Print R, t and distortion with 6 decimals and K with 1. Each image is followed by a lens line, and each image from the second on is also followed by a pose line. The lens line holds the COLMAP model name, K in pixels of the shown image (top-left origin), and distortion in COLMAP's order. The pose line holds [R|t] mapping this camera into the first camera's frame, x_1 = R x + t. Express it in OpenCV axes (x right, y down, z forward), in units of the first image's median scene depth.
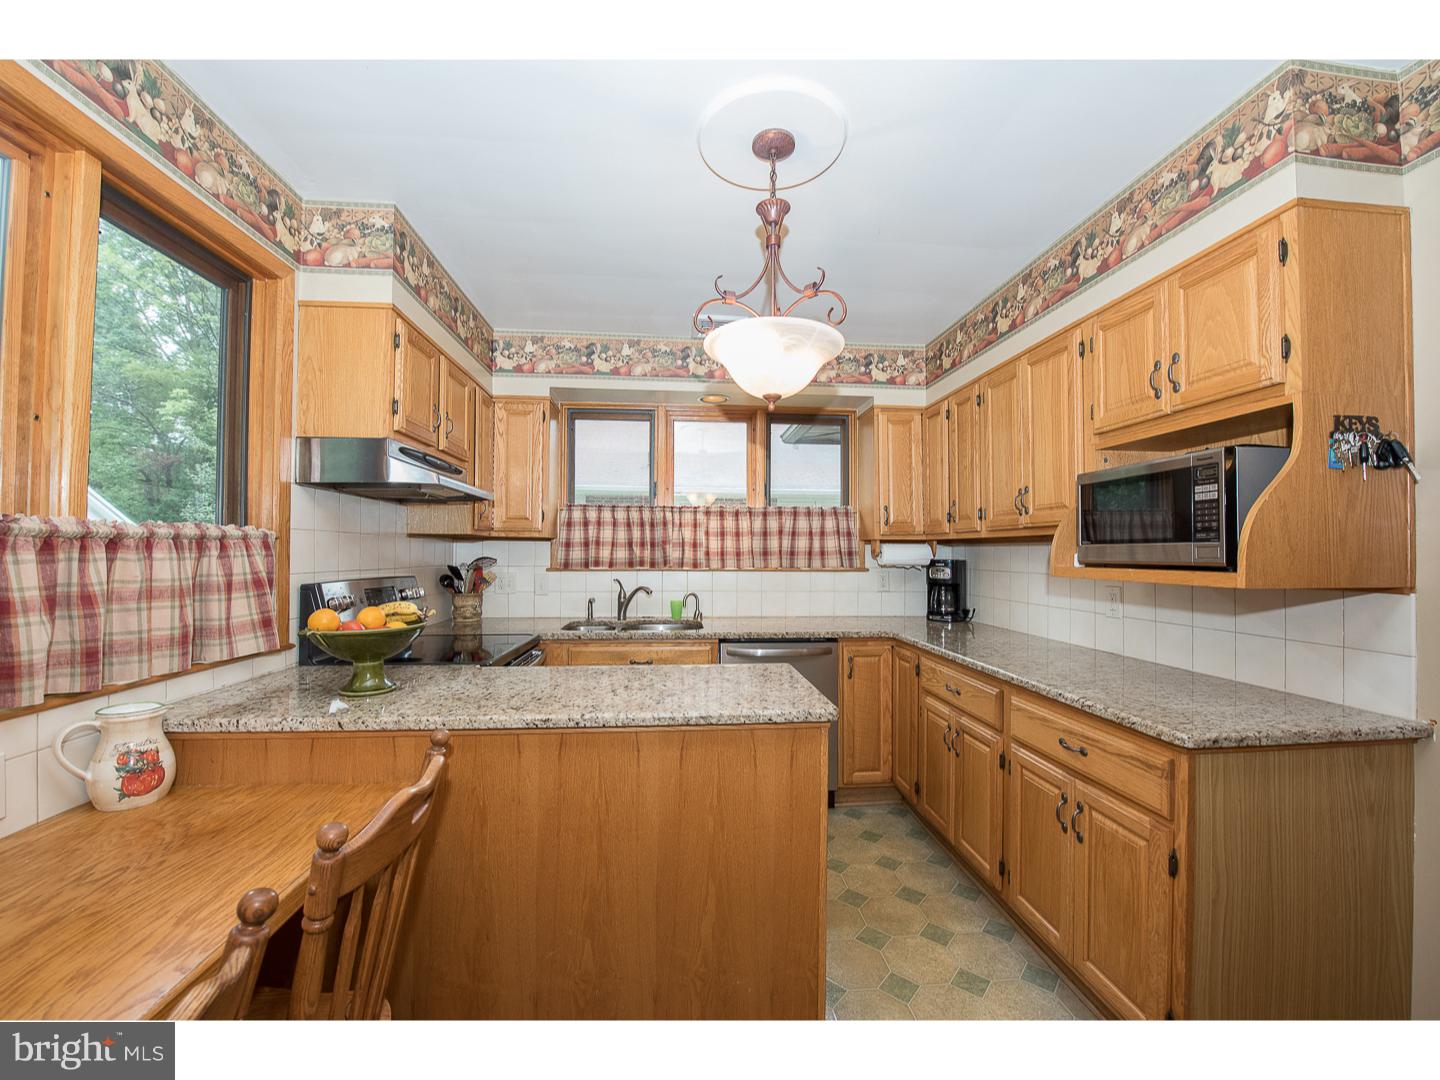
lens RADIAL K [[573.3, 0, 721.4], [0, 573.3, 541.4], [0, 0, 1]] dist [-0.009036, -0.001524]
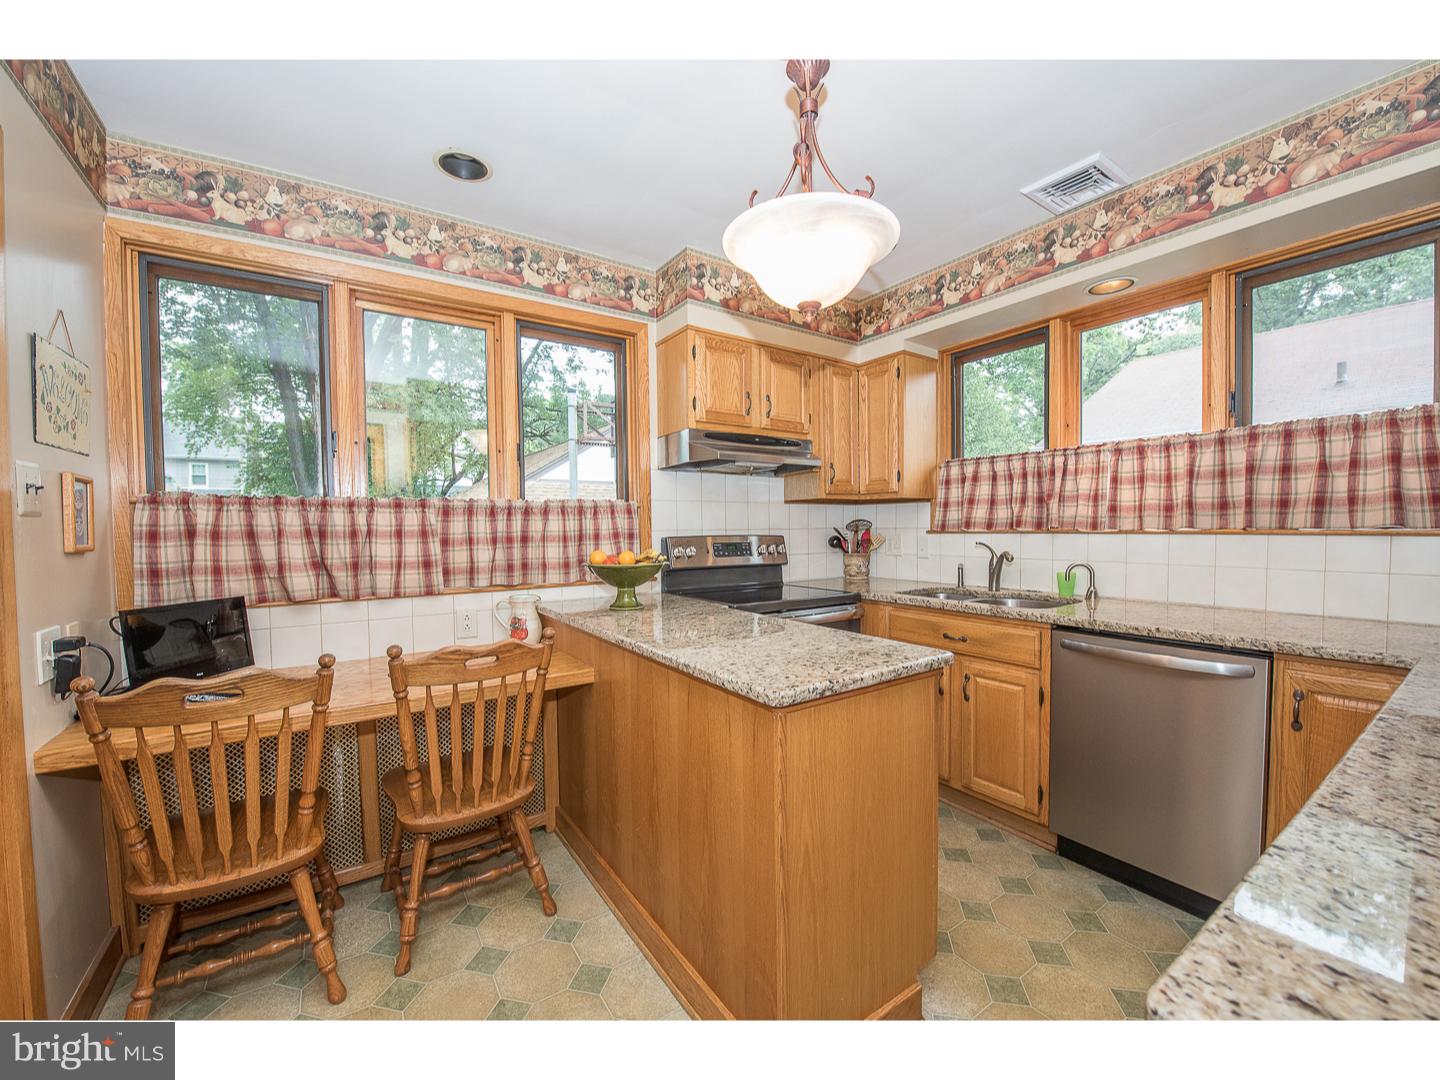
lens RADIAL K [[573.3, 0, 718.9], [0, 573.3, 541.6], [0, 0, 1]] dist [-0.009036, -0.001524]
pose [[0.487419, 0.013024, -0.873071, 0.356167], [0.030904, 0.999005, 0.032156, 0.023992], [0.872621, -0.042655, 0.486531, 0.233118]]
